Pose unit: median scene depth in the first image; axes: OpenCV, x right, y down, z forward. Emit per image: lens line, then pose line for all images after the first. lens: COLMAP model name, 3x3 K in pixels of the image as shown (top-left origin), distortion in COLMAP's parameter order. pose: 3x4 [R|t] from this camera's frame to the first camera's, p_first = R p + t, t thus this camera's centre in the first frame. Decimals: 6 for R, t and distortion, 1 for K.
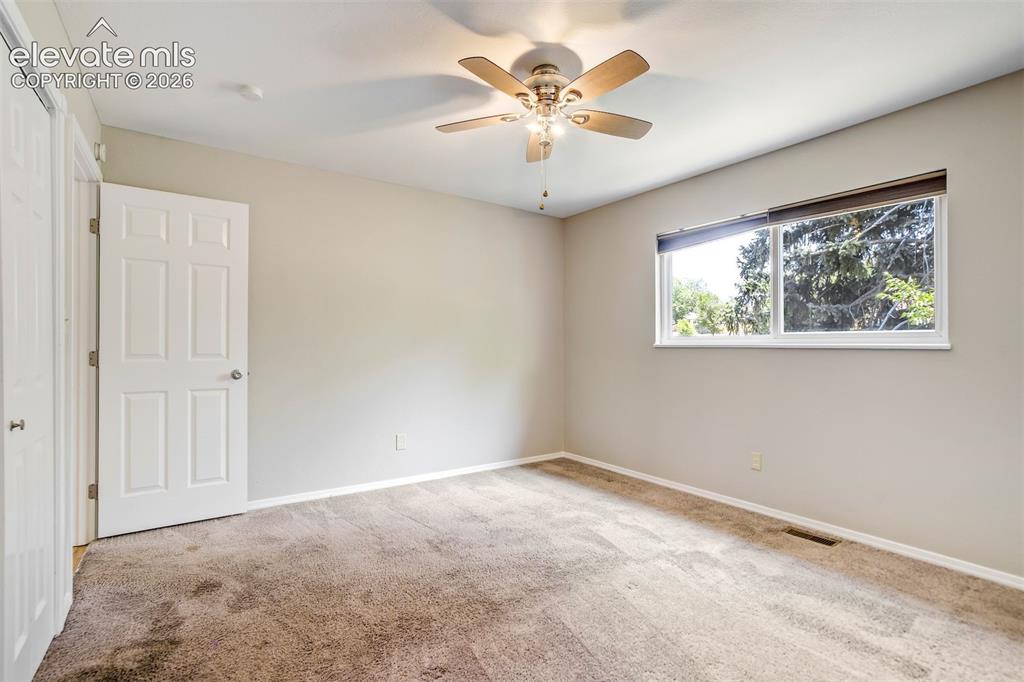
lens RADIAL K [[474.8, 0, 505.5], [0, 474.8, 343.1], [0, 0, 1]] dist [-0.031834, 0.010534]
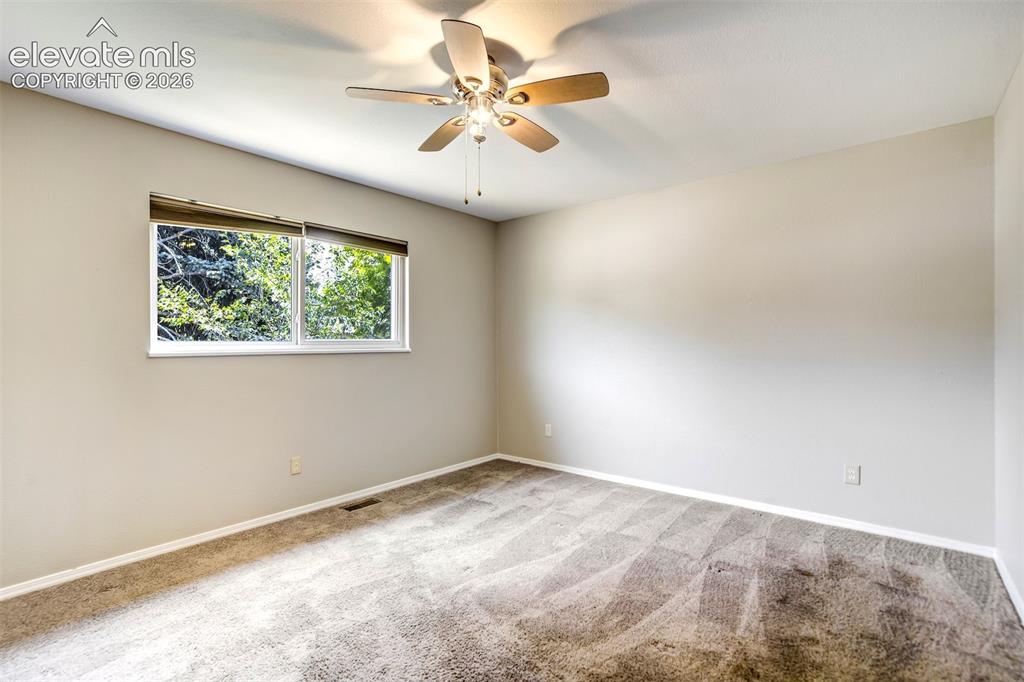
lens RADIAL K [[474.8, 0, 513.6], [0, 474.8, 342.1], [0, 0, 1]] dist [-0.031834, 0.010534]
pose [[-0.286532, 0.000348, 0.958071, -0.610345], [-0.007122, 0.999972, -0.002493, -0.017120], [-0.958044, -0.007537, -0.286521, 0.891948]]
